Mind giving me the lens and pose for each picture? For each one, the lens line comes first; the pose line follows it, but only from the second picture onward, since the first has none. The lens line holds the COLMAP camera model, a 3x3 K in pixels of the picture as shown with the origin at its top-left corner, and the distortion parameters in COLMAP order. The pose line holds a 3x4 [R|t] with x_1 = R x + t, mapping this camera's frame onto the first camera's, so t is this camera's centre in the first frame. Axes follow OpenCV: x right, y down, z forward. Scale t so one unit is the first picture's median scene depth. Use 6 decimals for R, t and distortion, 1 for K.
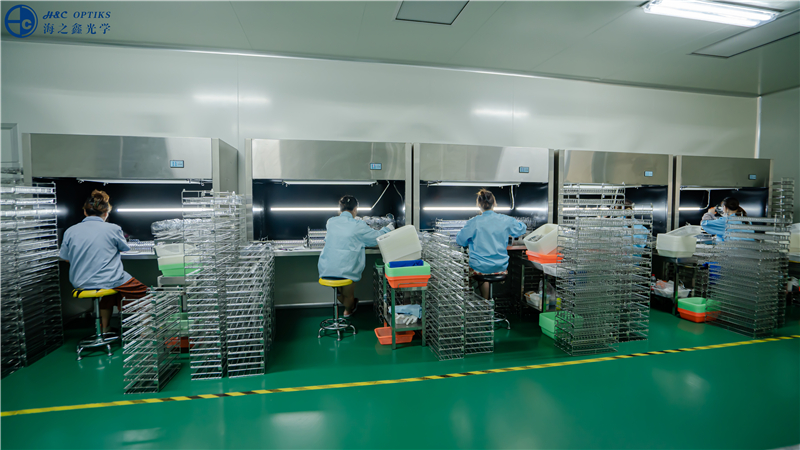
lens RADIAL K [[380.0, 0, 396.0], [0, 380.0, 223.3], [0, 0, 1]] dist [-0.028832, 0.012294]
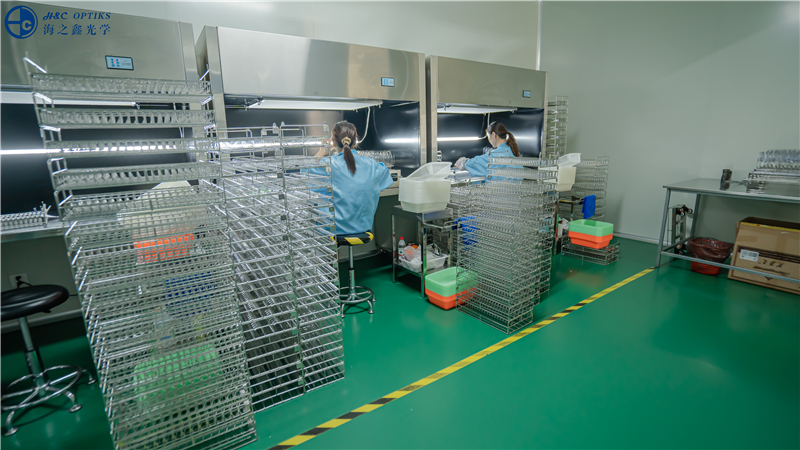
lens RADIAL K [[380.0, 0, 396.9], [0, 380.0, 219.4], [0, 0, 1]] dist [-0.028832, 0.012294]
pose [[0.928705, -0.097764, 0.357699, 0.460850], [0.044641, 0.987080, 0.153882, -0.001008], [-0.368122, -0.126943, 0.921071, 0.399712]]
